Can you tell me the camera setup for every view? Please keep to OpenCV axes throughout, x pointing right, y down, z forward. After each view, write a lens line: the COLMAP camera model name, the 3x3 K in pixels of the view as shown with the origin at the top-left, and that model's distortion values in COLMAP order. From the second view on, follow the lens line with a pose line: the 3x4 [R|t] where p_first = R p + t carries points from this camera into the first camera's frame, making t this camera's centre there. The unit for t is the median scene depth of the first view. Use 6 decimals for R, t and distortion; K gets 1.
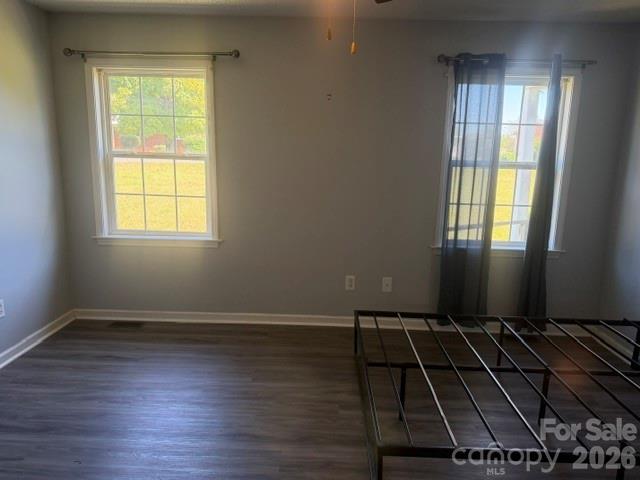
lens RADIAL K [[461.8, 0, 323.9], [0, 461.8, 236.0], [0, 0, 1]] dist [0.050612, -0.047144]
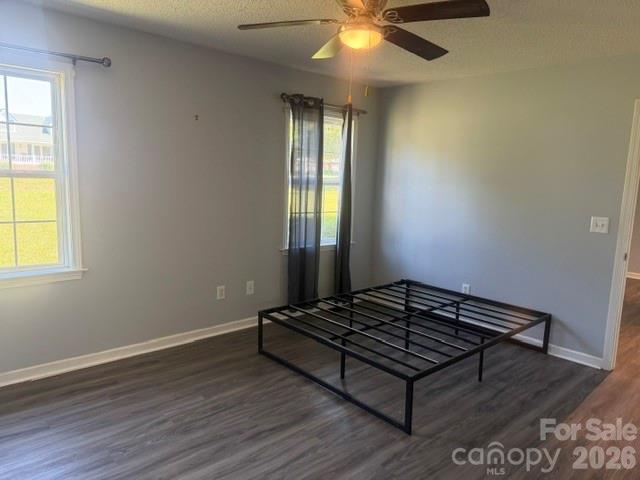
lens RADIAL K [[440.7, 0, 320.0], [0, 440.7, 240.0], [0, 0, 1]] dist [0.071192, -0.115054]
pose [[0.720253, -0.094210, 0.687284, -0.481965], [0.121412, 0.992563, 0.008820, 0.000388], [-0.683004, 0.077092, 0.726335, 0.098001]]
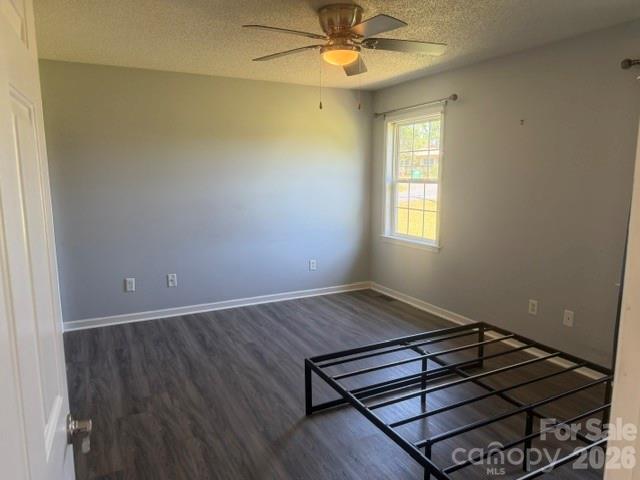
lens RADIAL K [[440.7, 0, 320.0], [0, 440.7, 240.0], [0, 0, 1]] dist [0.071192, -0.115054]
pose [[0.489025, 0.104608, -0.865974, 0.653558], [-0.167356, 0.985591, 0.024550, 0.015204], [0.856064, 0.132921, 0.499485, 0.136383]]
